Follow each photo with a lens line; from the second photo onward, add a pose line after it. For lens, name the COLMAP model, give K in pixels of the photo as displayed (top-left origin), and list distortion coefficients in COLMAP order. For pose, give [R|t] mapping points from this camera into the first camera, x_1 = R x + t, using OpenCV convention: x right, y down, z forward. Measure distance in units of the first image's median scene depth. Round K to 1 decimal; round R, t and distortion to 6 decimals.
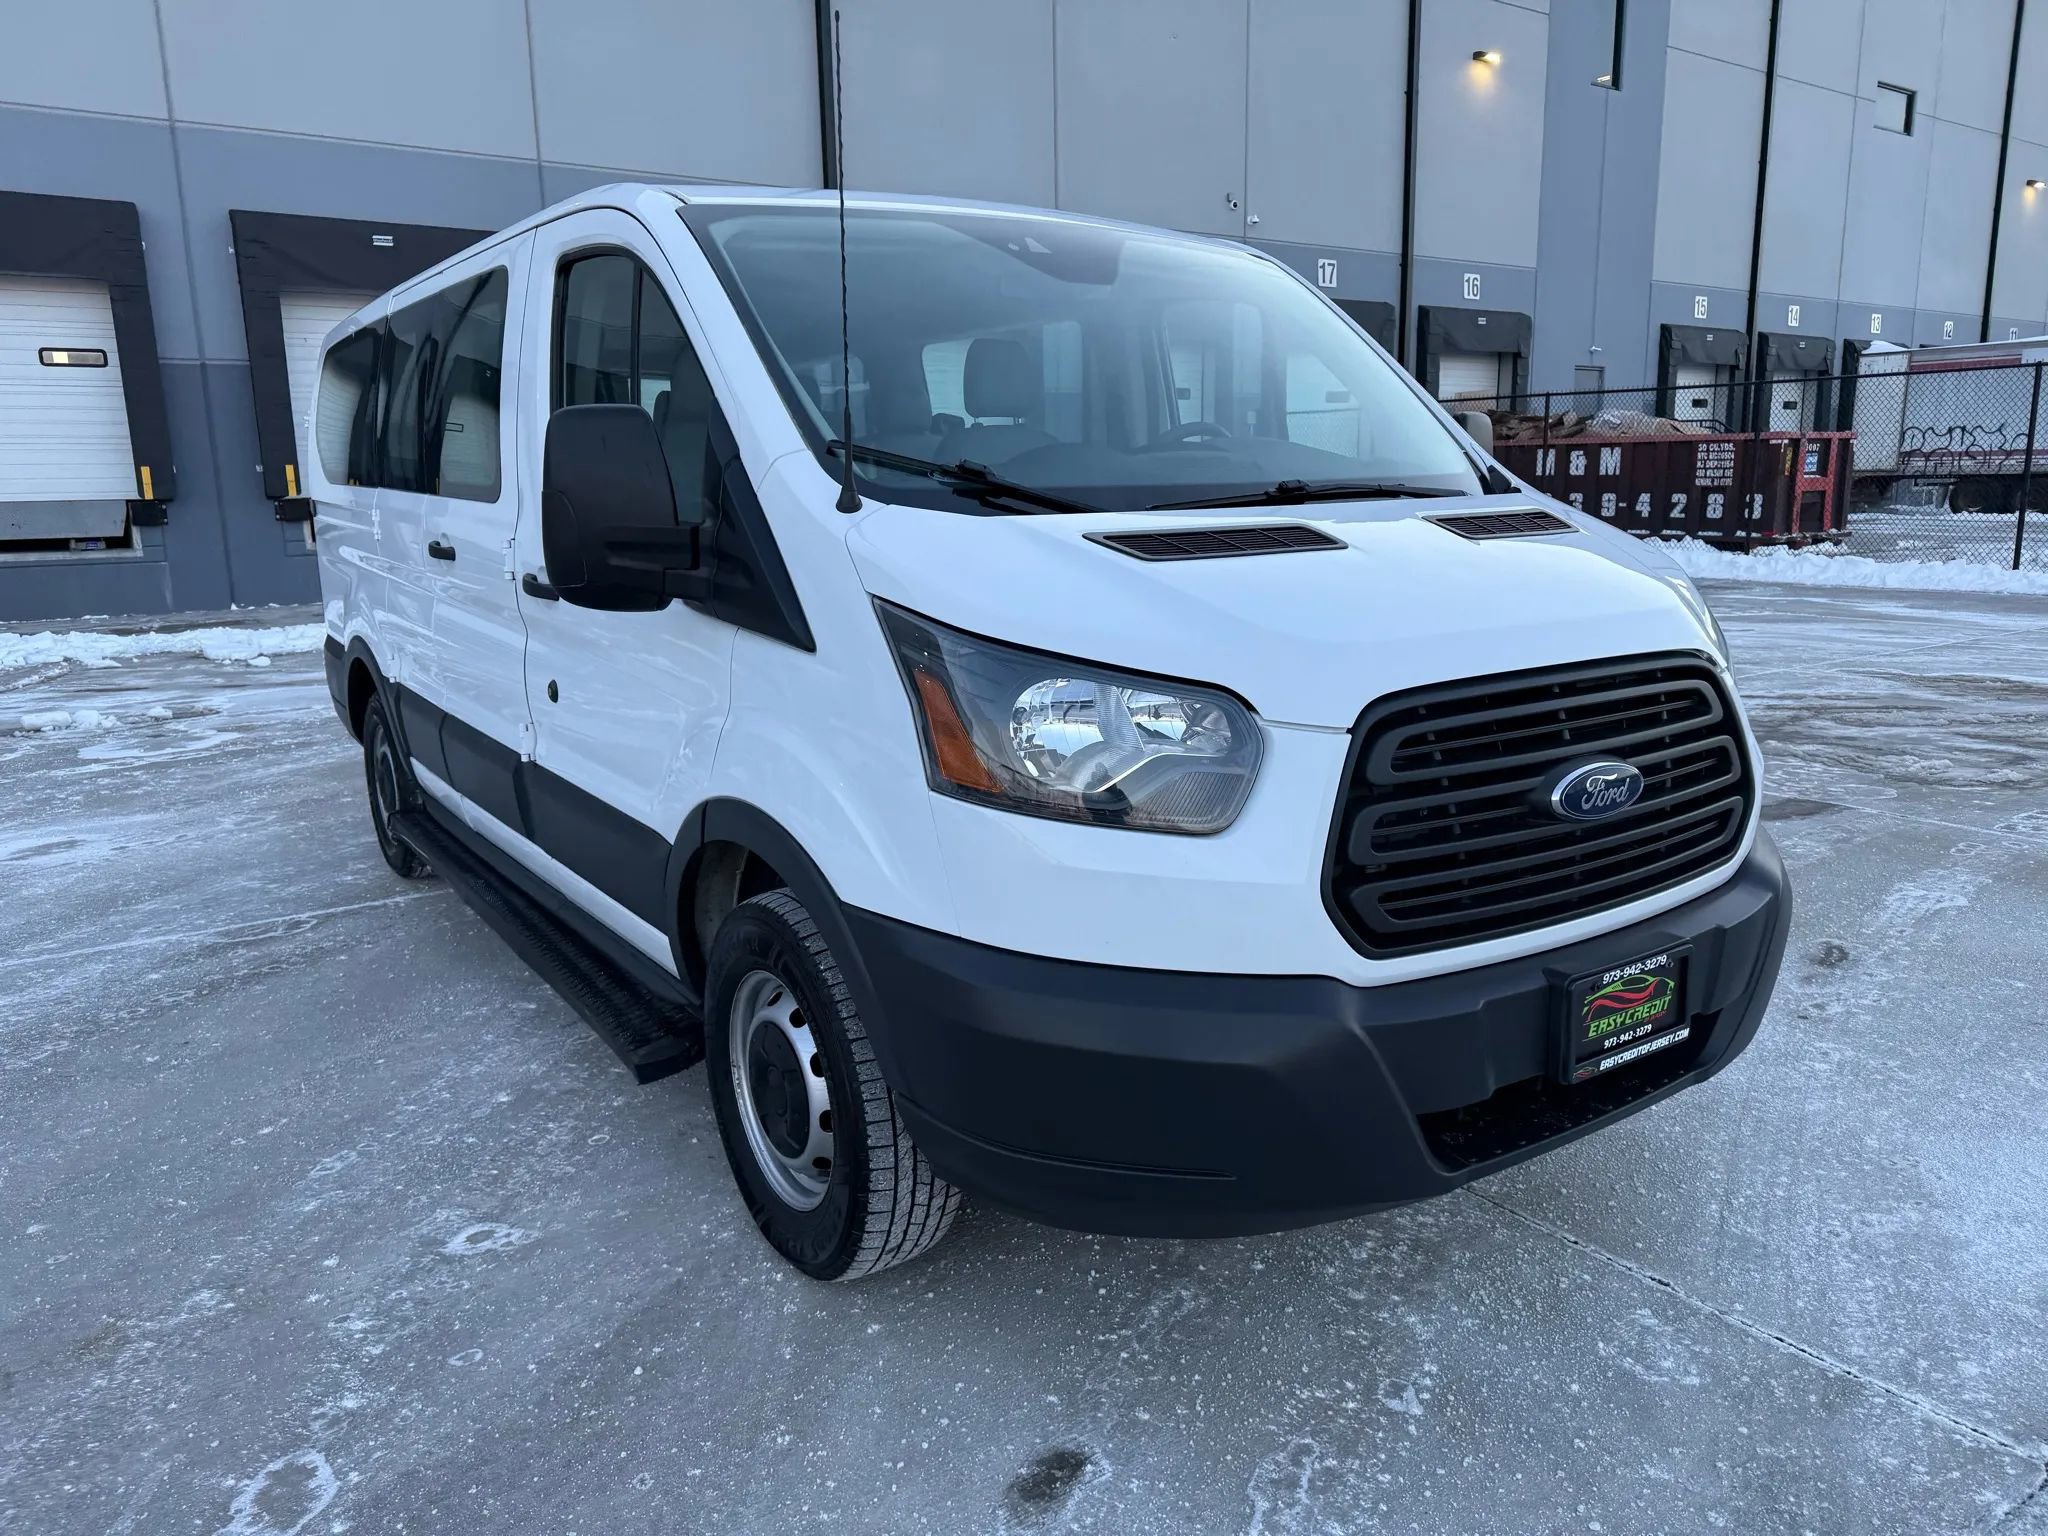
lens RADIAL K [[1451.5, 0, 1018.7], [0, 1451.5, 774.7], [0, 0, 1]] dist [0.018883, -0.022287]
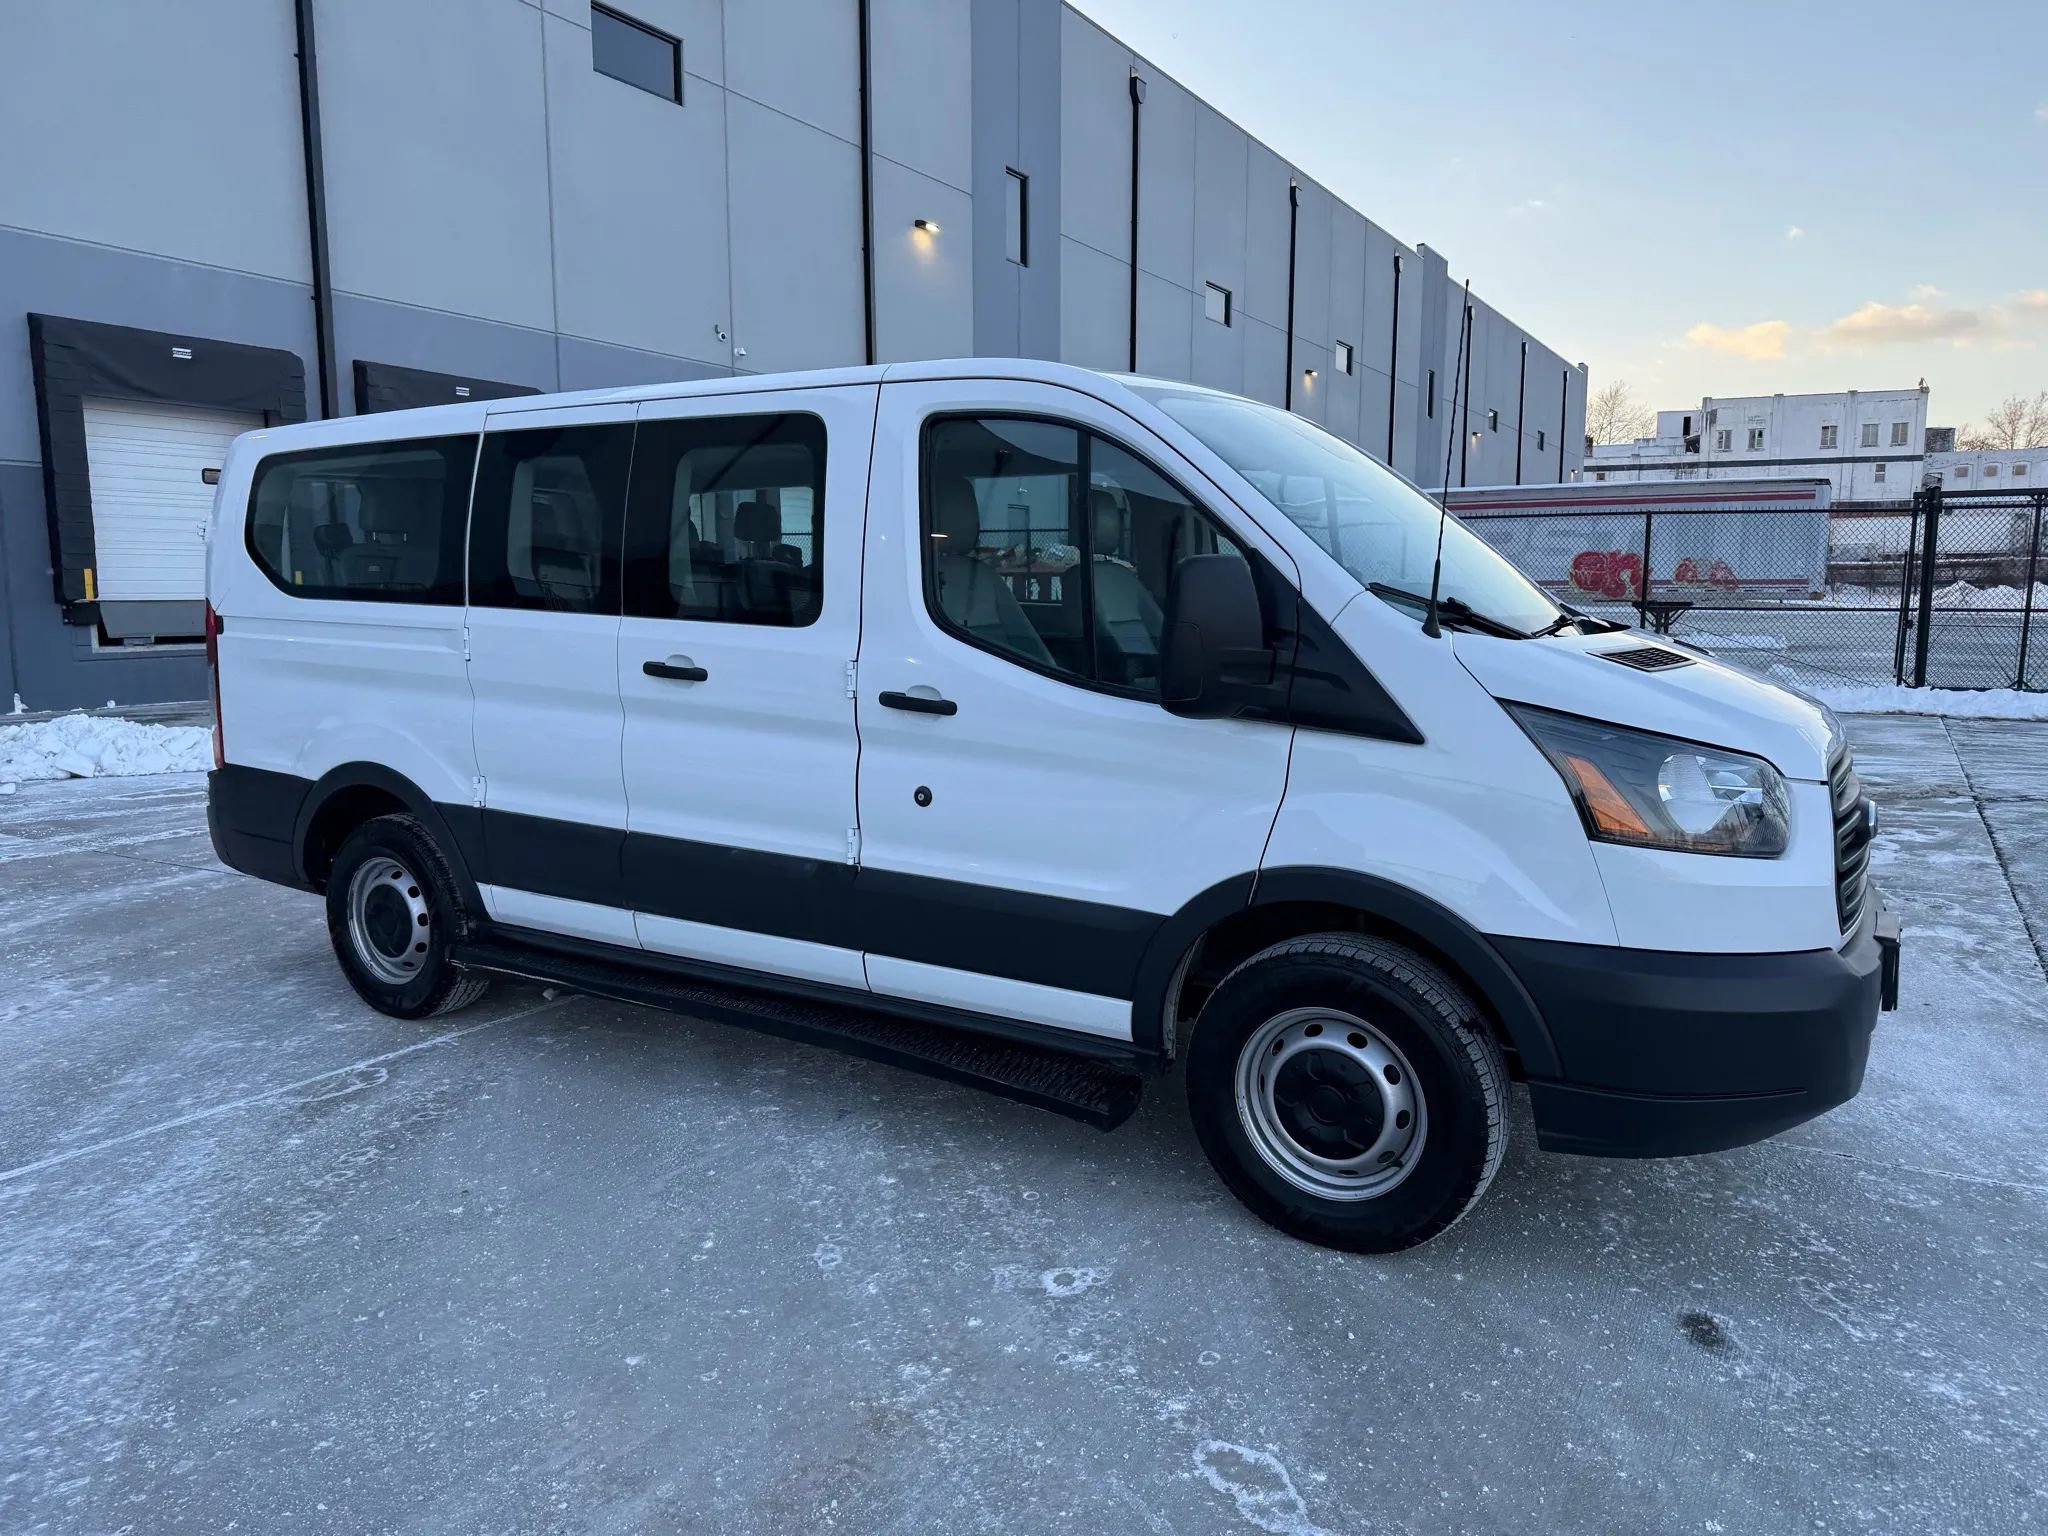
lens RADIAL K [[1443.1, 0, 1017.2], [0, 1443.1, 777.4], [0, 0, 1]] dist [0.025931, -0.031269]
pose [[0.910458, -0.037577, 0.411890, -0.856339], [0.068228, 0.995866, -0.059961, -0.002165], [-0.407935, 0.082694, 0.909258, -0.023431]]
